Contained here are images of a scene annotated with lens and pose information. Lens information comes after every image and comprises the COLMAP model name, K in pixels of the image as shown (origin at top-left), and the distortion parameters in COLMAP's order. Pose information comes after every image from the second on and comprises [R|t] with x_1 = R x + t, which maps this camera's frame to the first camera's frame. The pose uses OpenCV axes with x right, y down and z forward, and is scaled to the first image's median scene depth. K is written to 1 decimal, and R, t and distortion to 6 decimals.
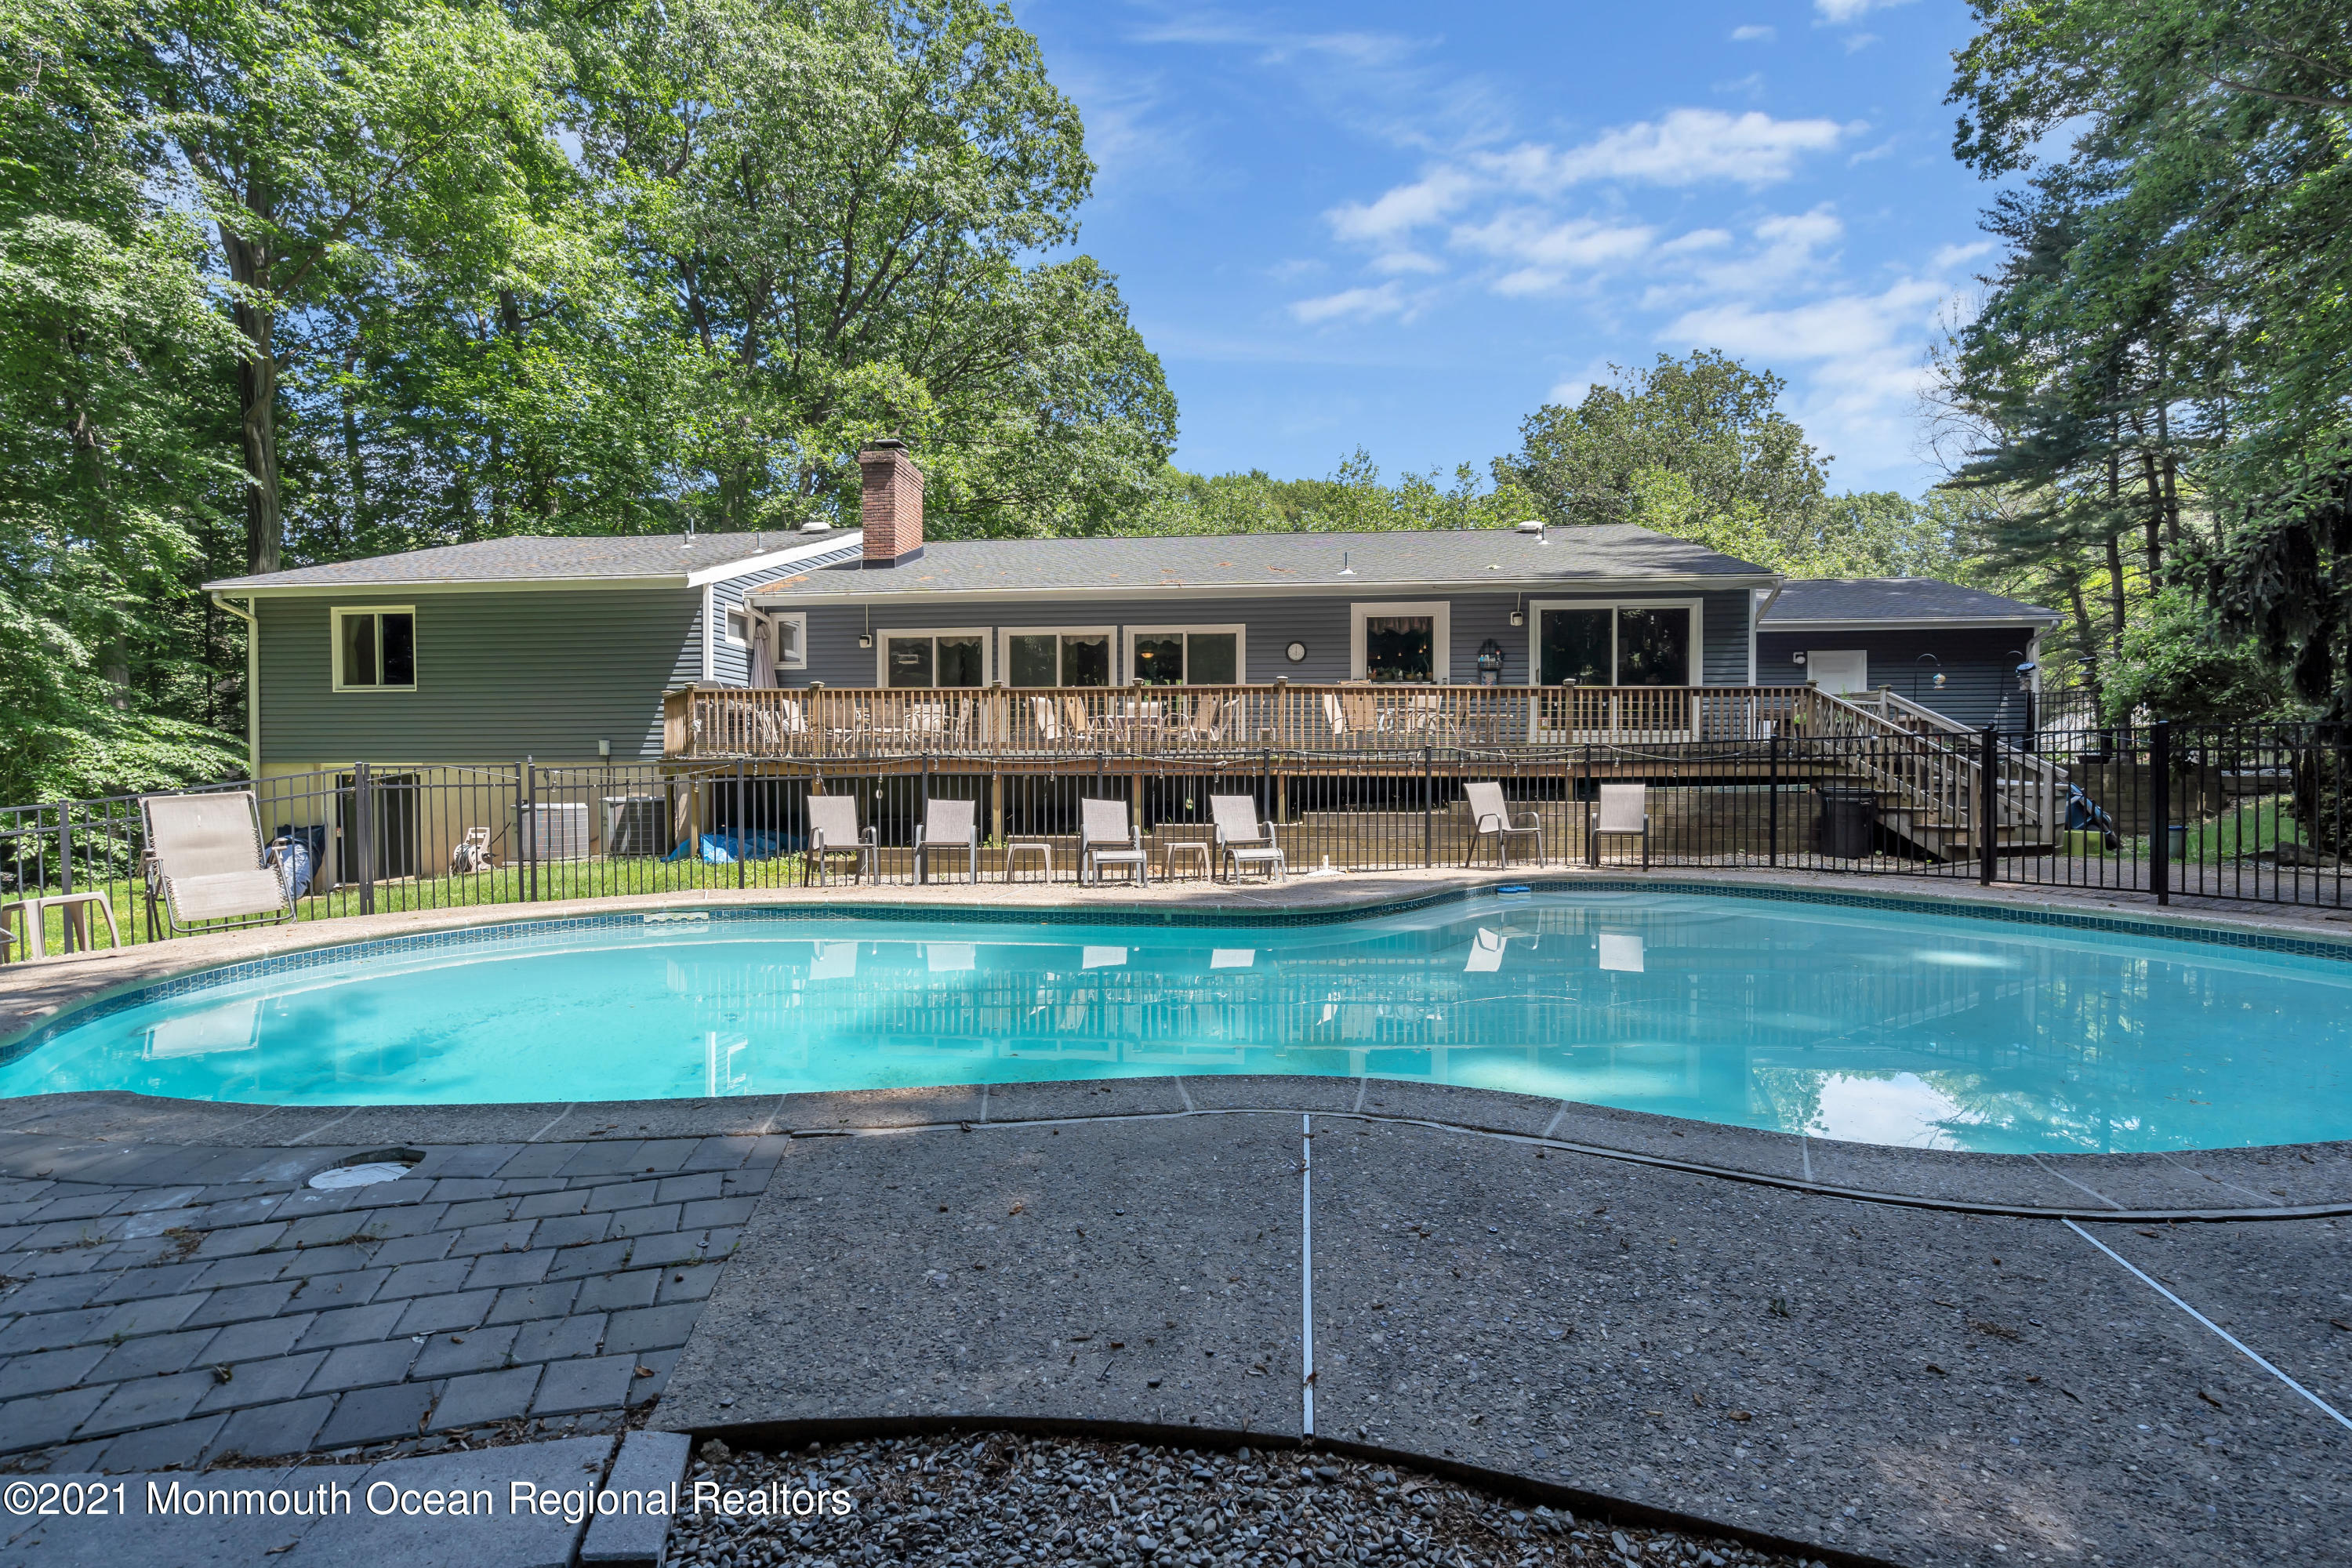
lens RADIAL K [[1075.7, 0, 1175.8], [0, 1075.7, 779.2], [0, 0, 1]] dist [0.000021, -0.000382]
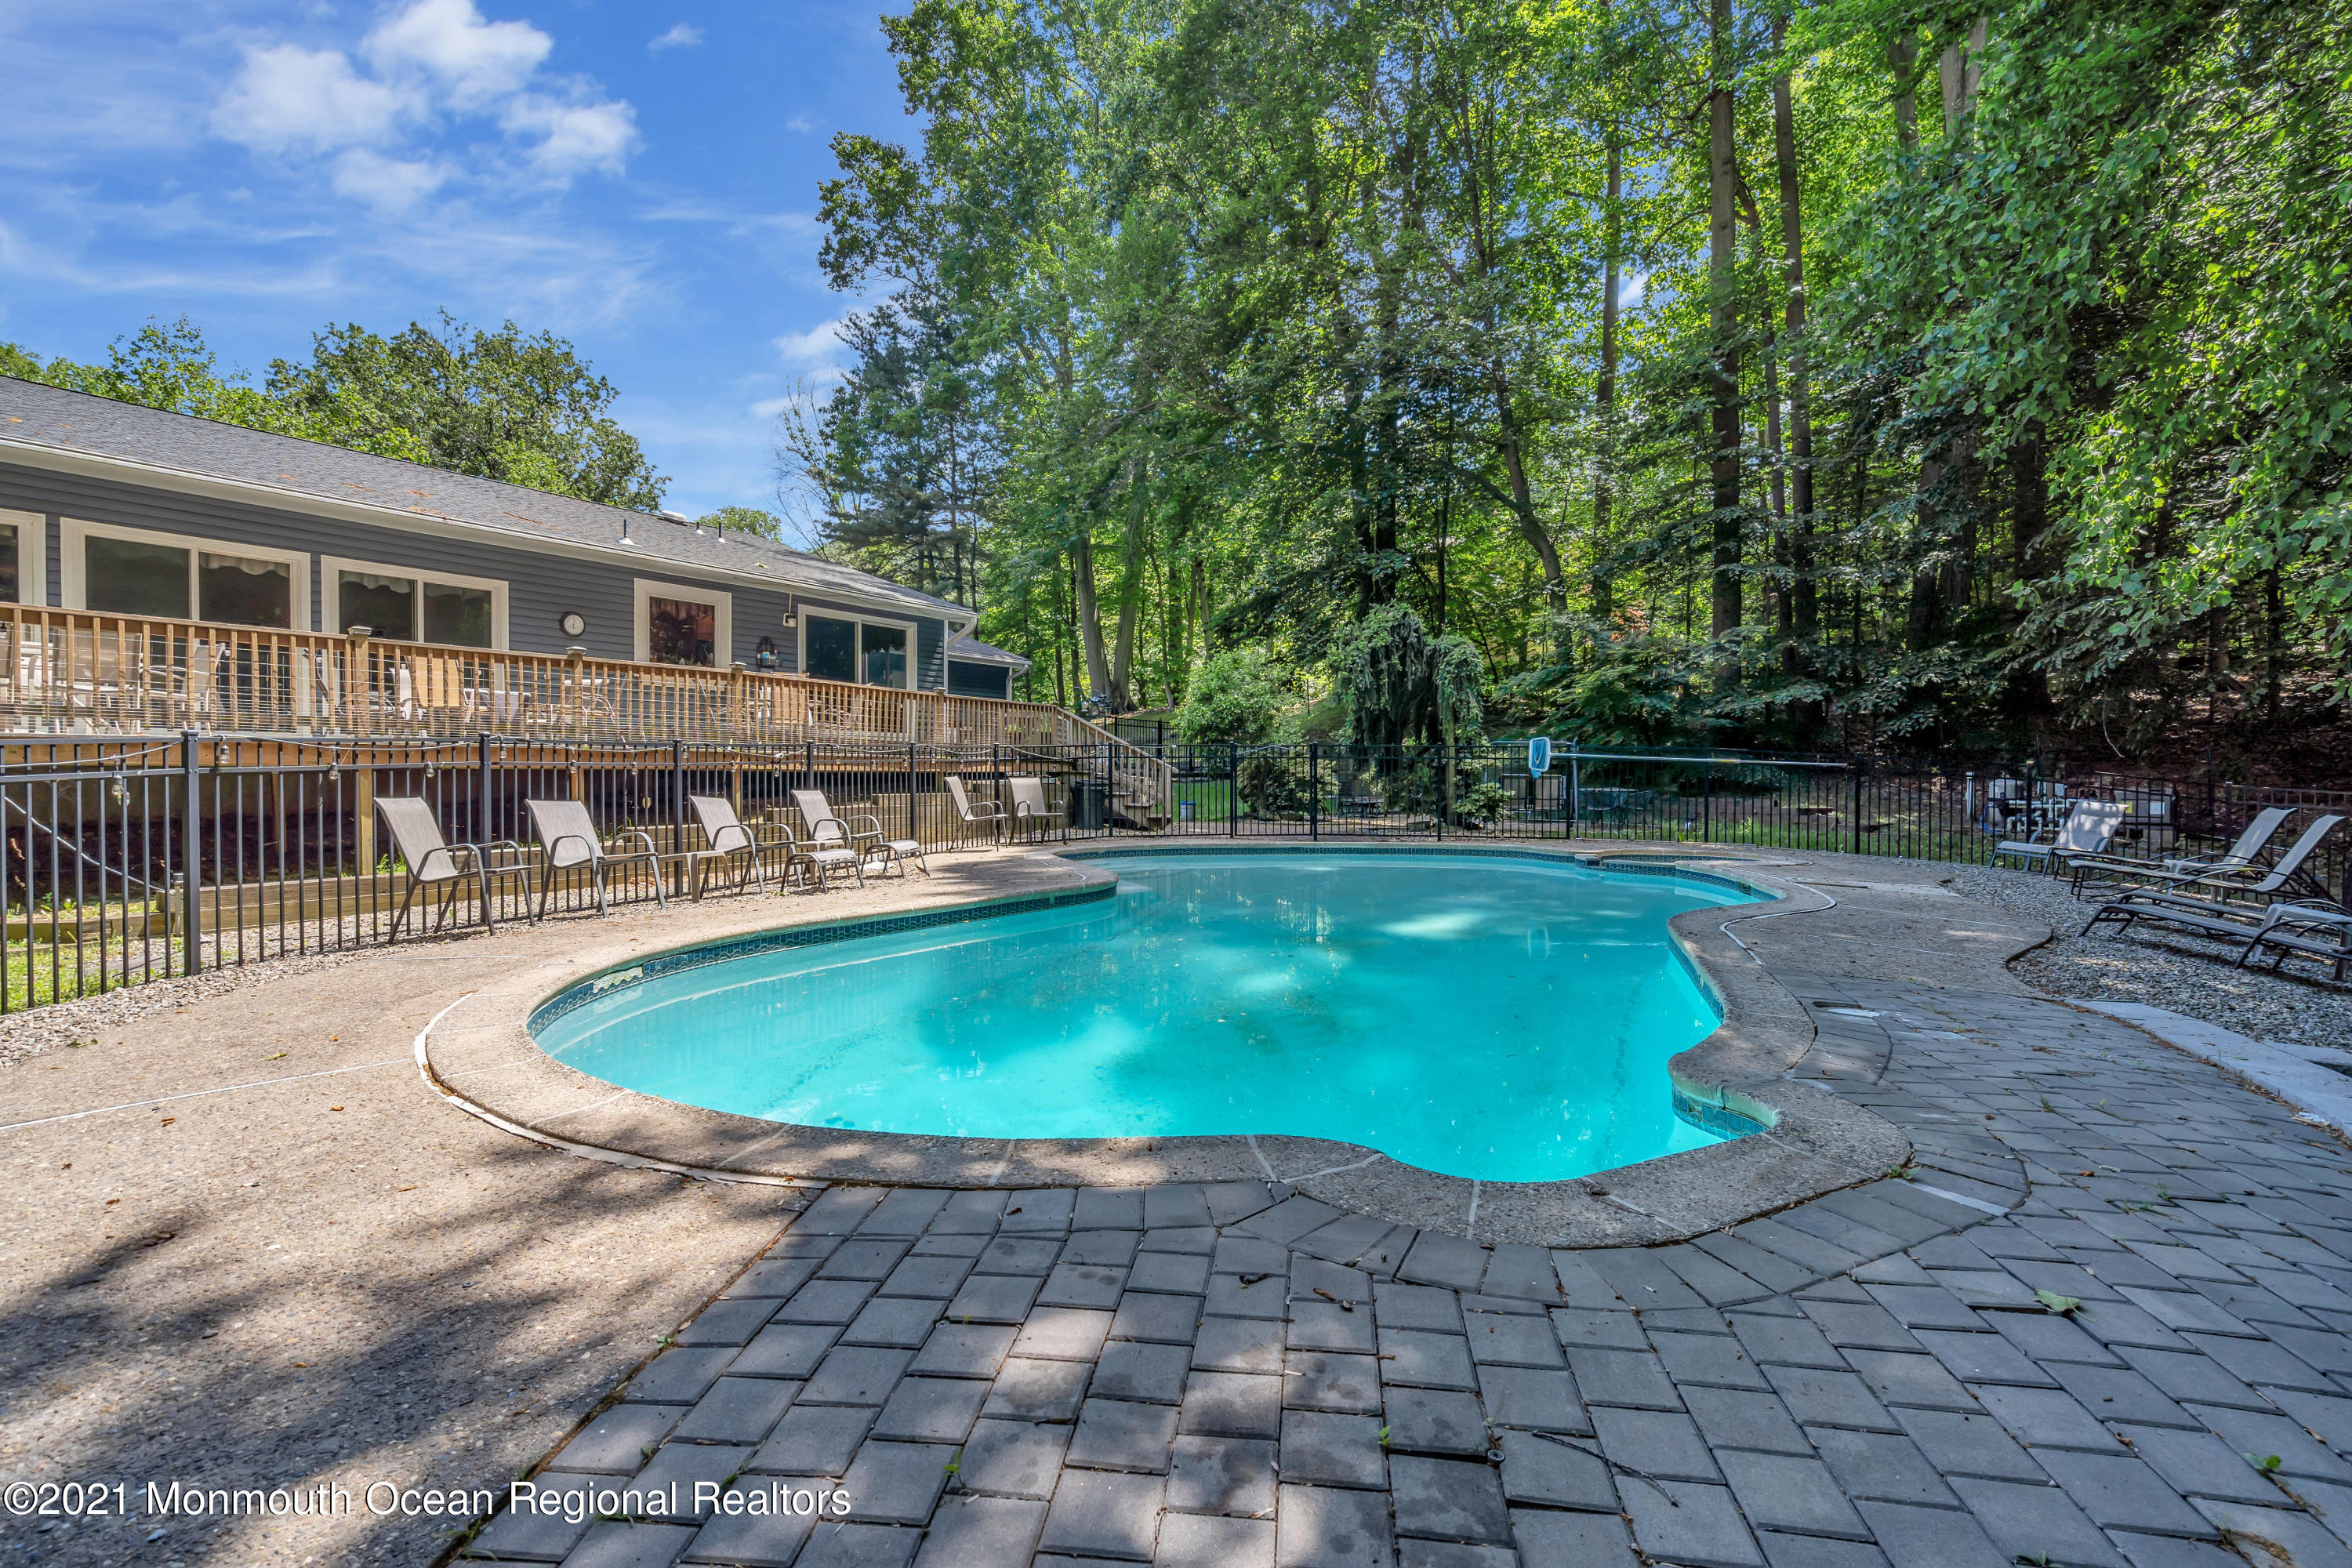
lens RADIAL K [[1075.7, 0, 1168.8], [0, 1075.7, 784.5], [0, 0, 1]] dist [0.000021, -0.000382]
pose [[0.463723, -0.006549, 0.885956, -0.426130], [-0.001029, 0.999968, 0.007930, 0.001262], [-0.885980, -0.004588, 0.463701, 0.188603]]
